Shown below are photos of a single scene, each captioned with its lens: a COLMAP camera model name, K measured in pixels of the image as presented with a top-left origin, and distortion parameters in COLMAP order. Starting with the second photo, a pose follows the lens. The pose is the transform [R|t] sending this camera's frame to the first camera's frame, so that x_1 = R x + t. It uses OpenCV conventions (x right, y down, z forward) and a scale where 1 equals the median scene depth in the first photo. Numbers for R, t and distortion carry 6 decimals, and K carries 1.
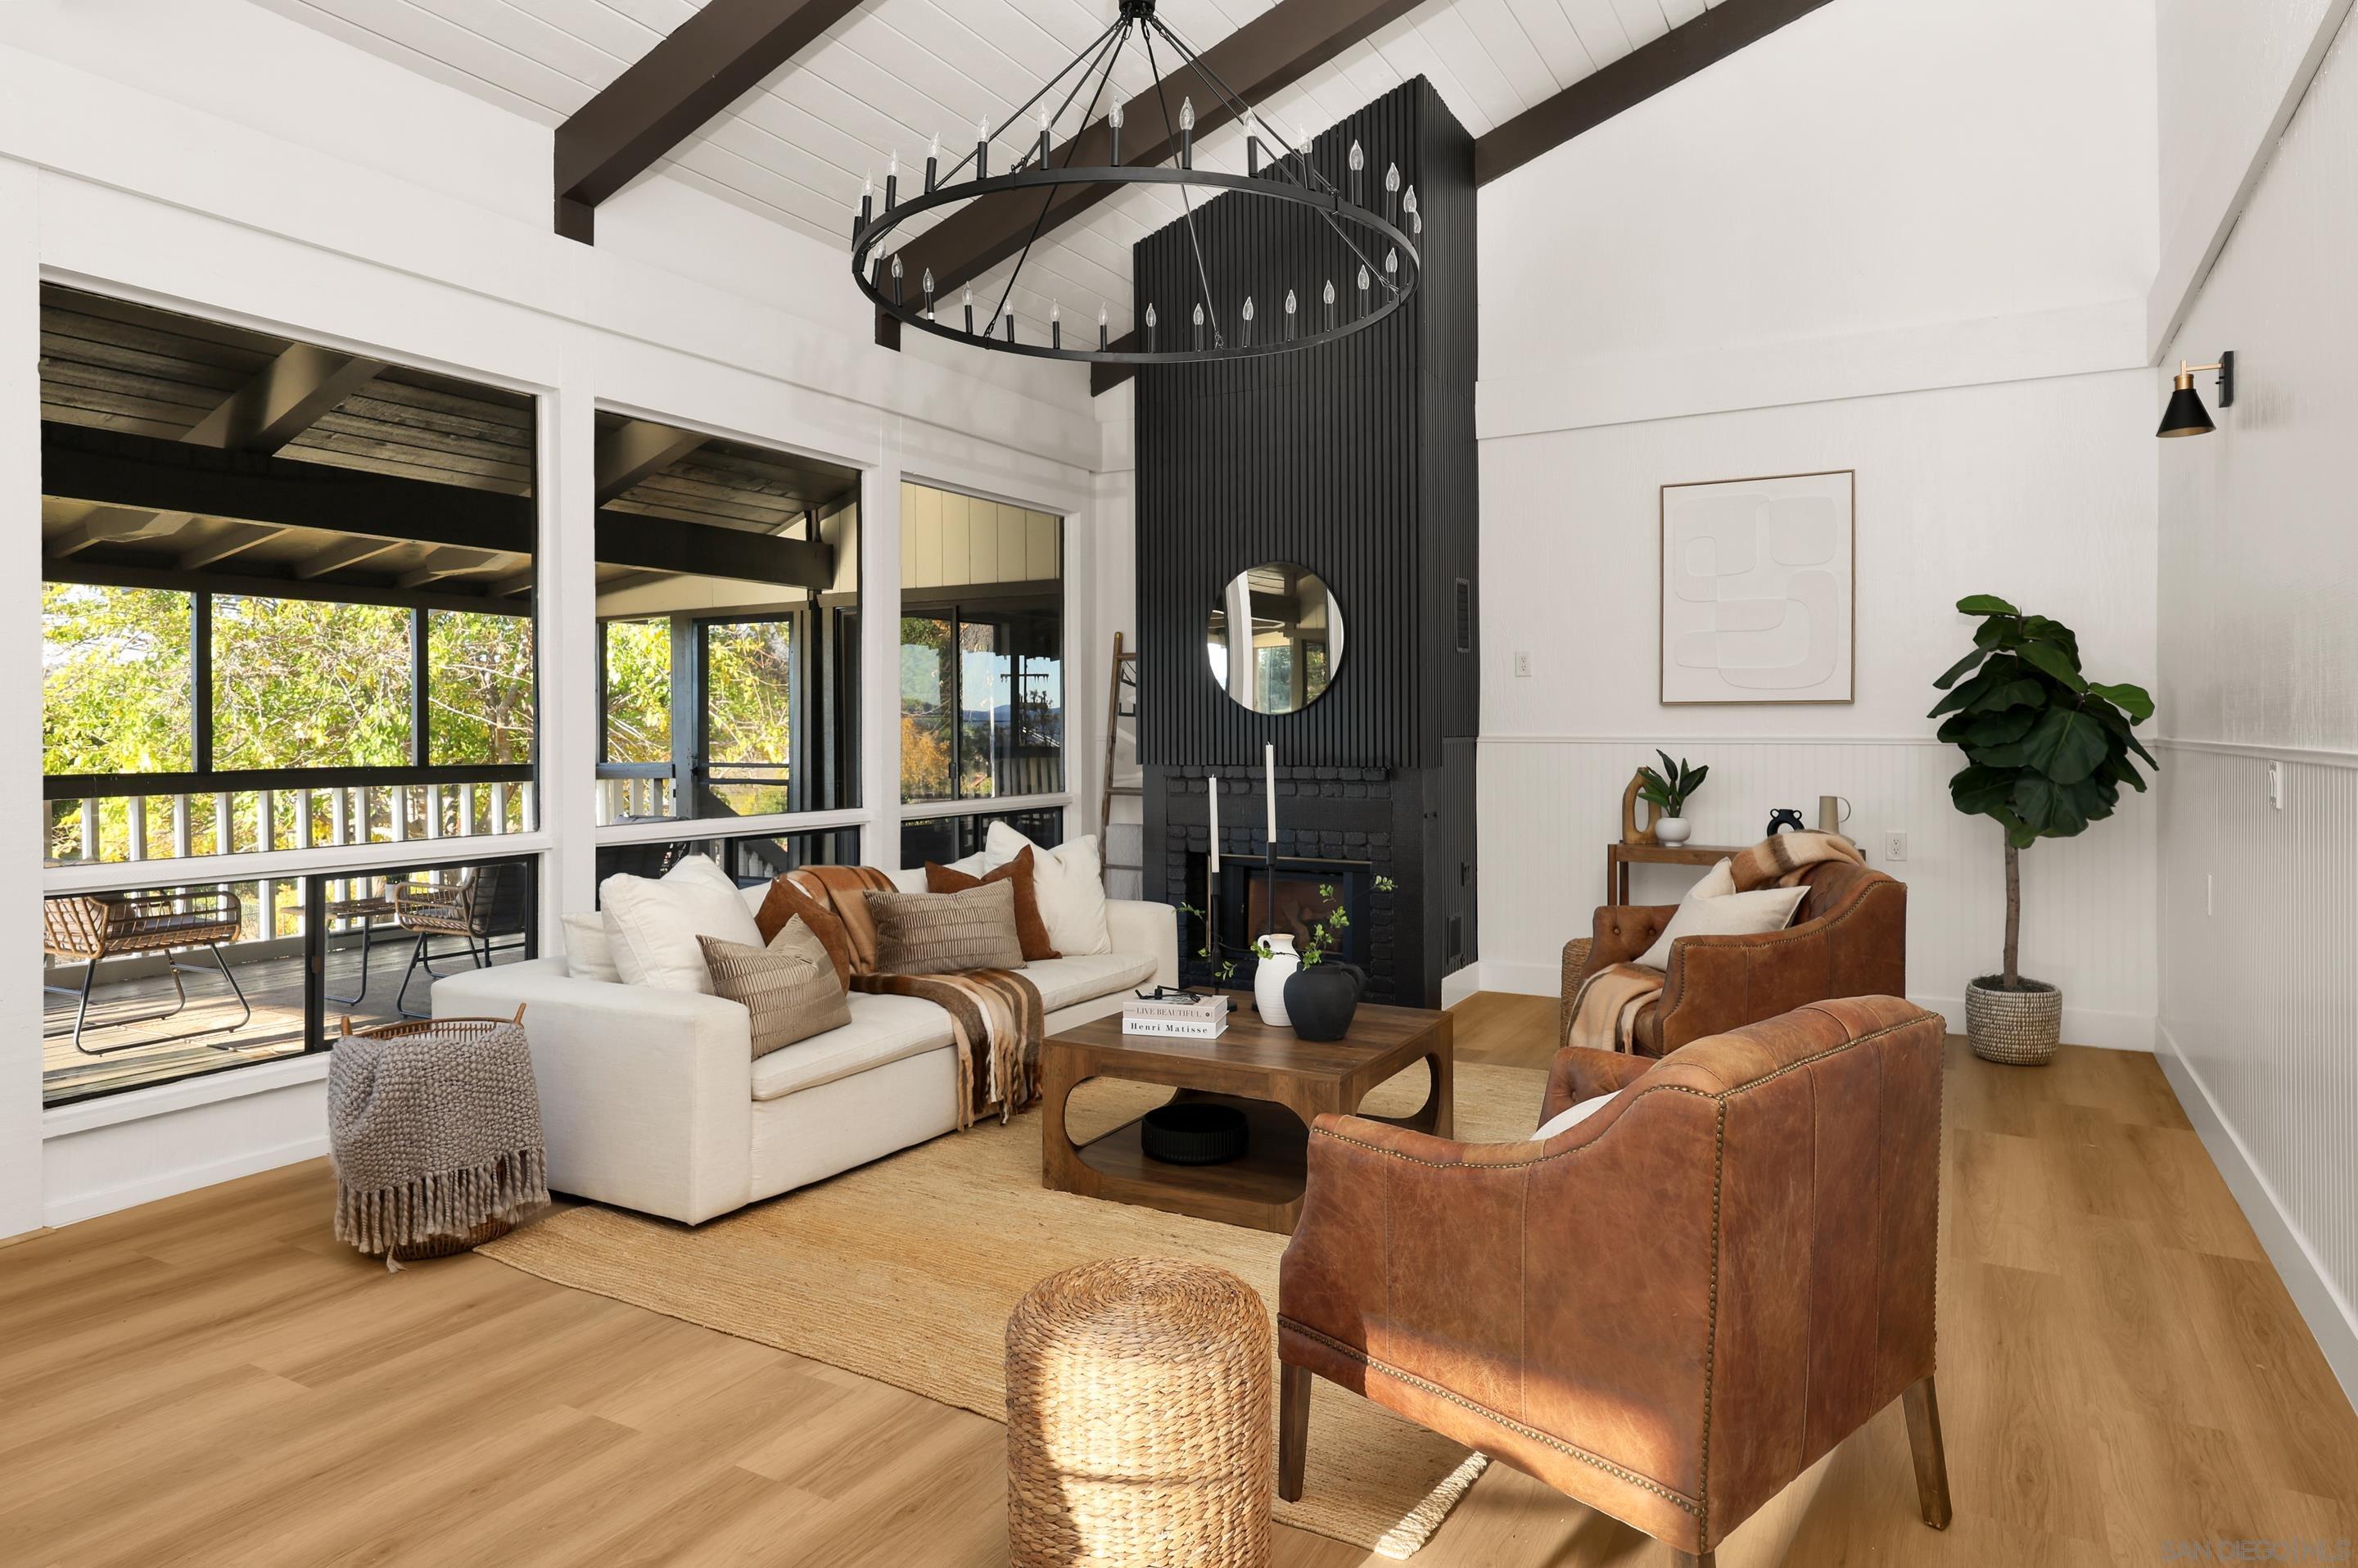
lens RADIAL K [[1362.7, 0, 1192.1], [0, 1362.7, 717.1], [0, 0, 1]] dist [0.013018, -0.000553]
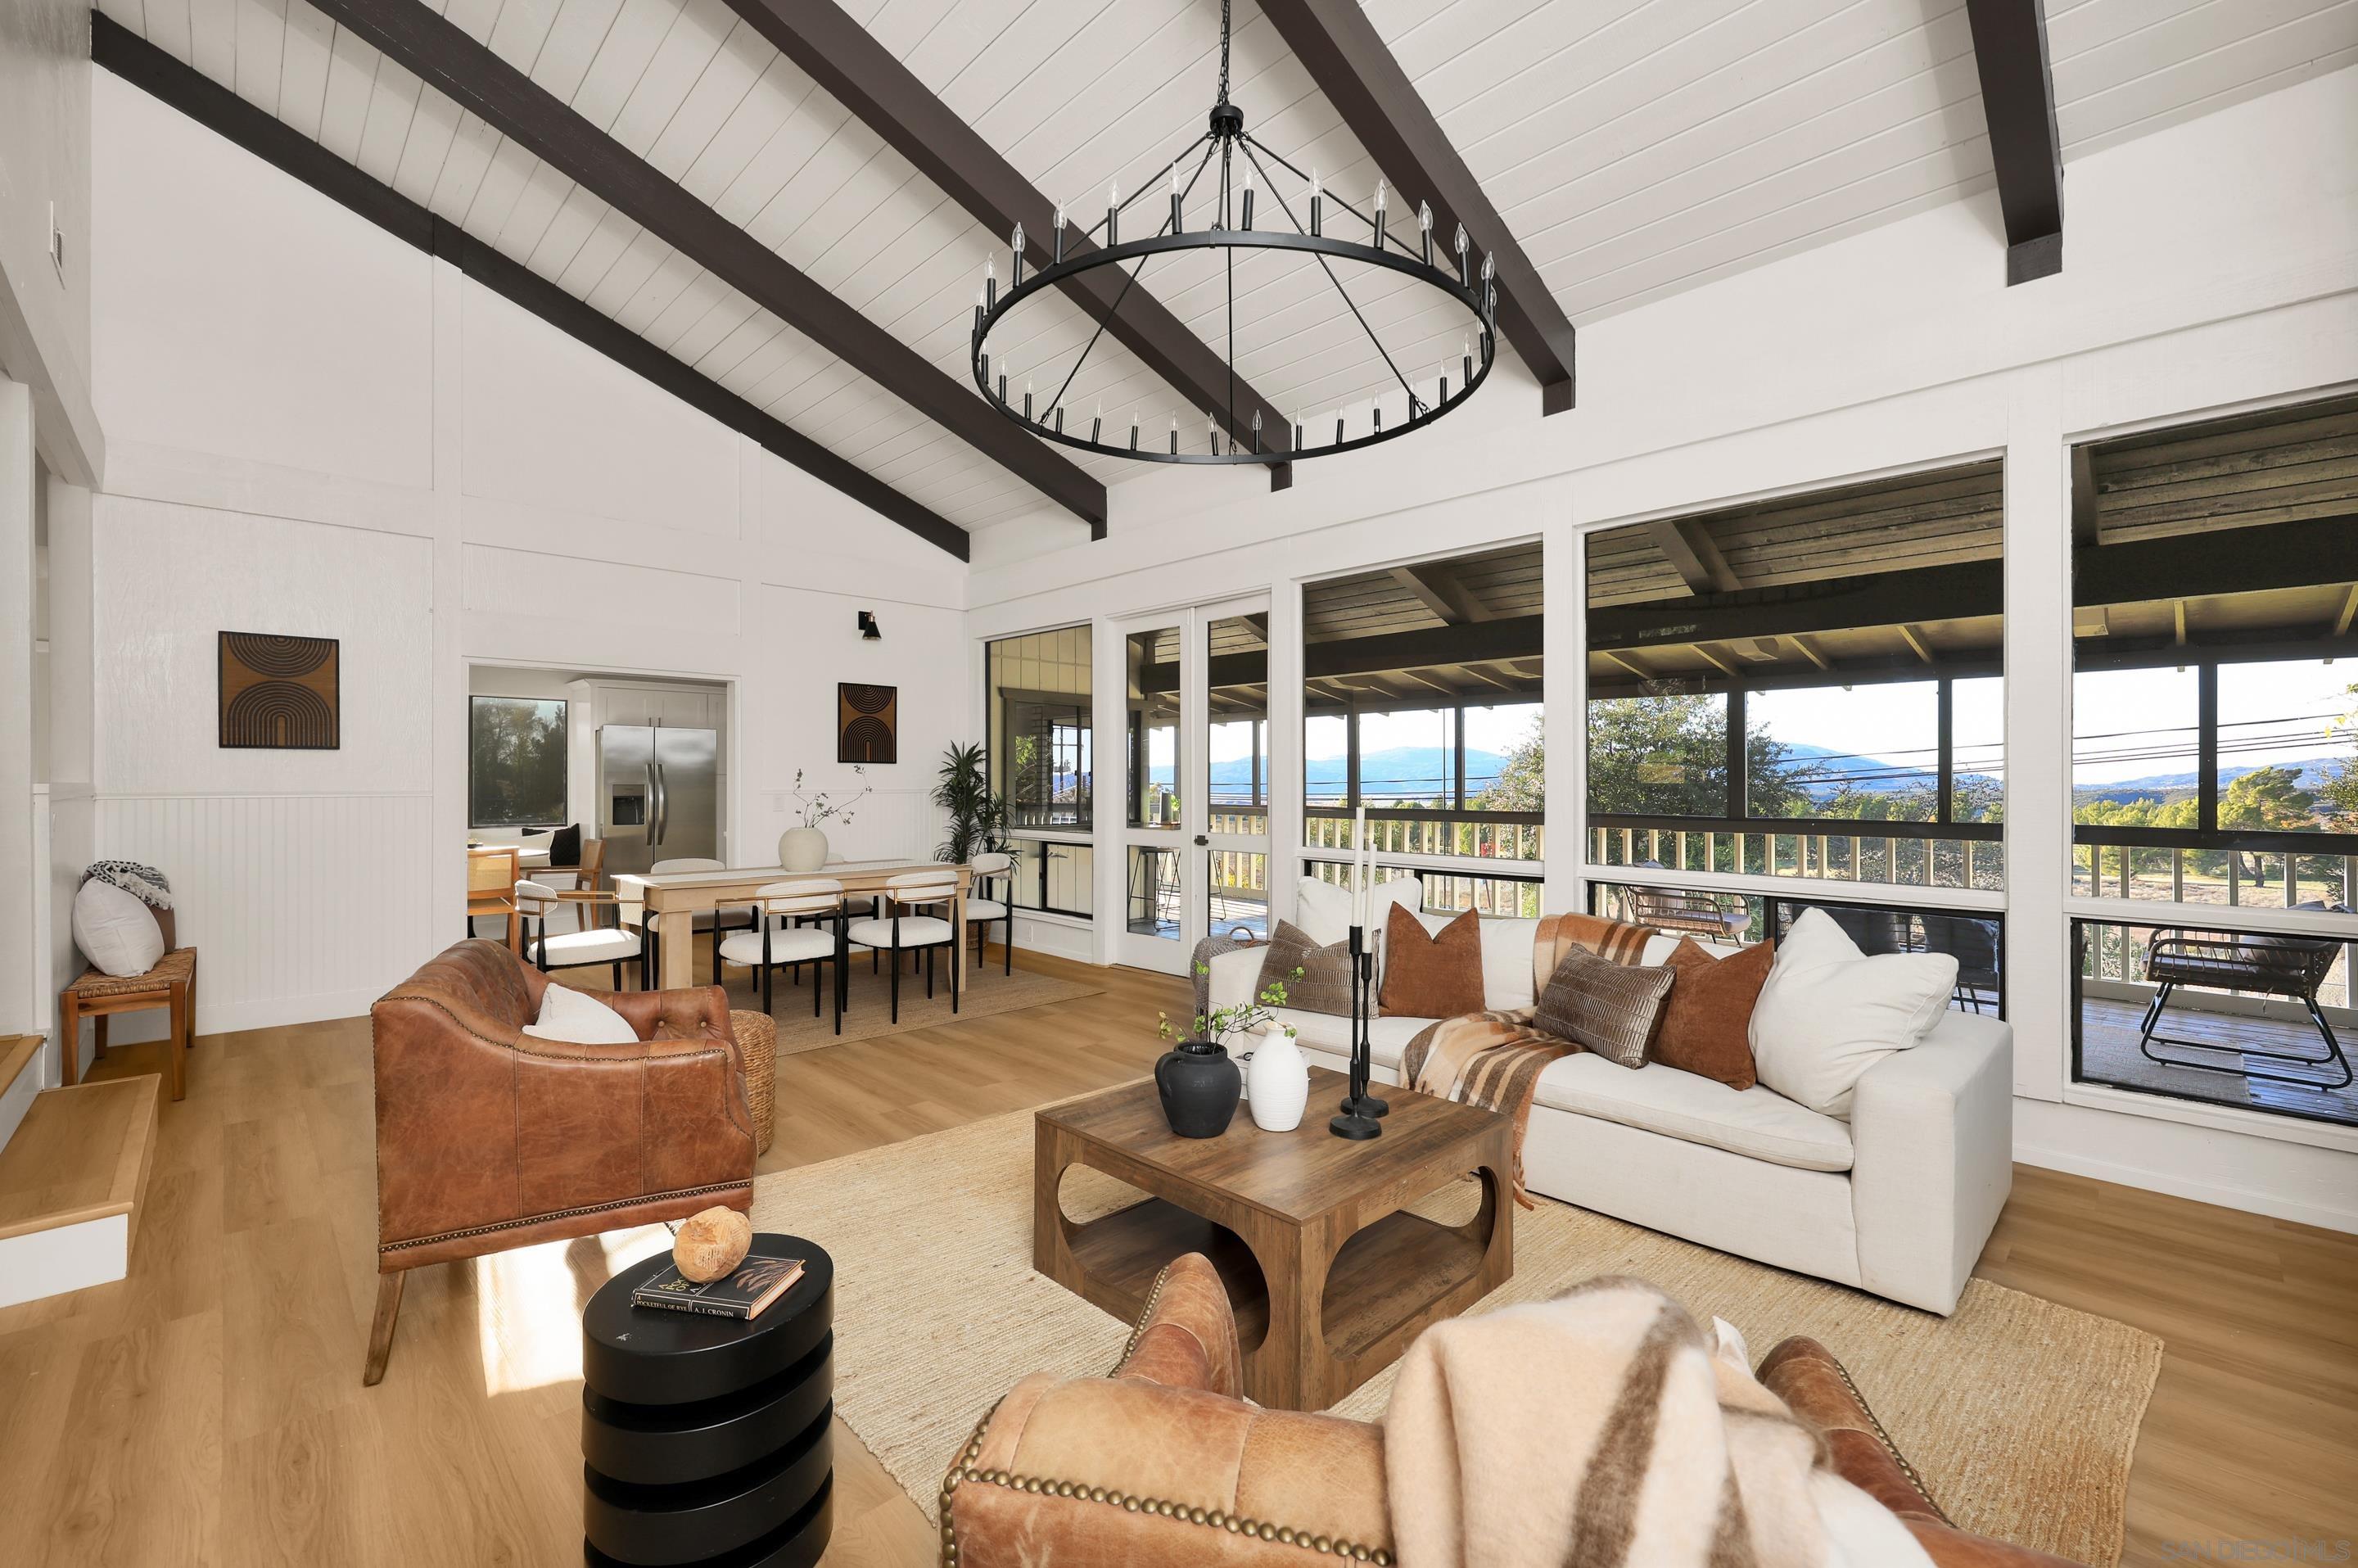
lens RADIAL K [[1024.8, 0, 1175.8], [0, 1024.8, 783.9], [0, 0, 1]] dist [0.006618, 0.001656]
pose [[-0.265691, 0.005830, -0.964041, 0.368109], [-0.002087, 0.999976, 0.006622, 0.000217], [0.964056, 0.003771, -0.265673, 0.562217]]
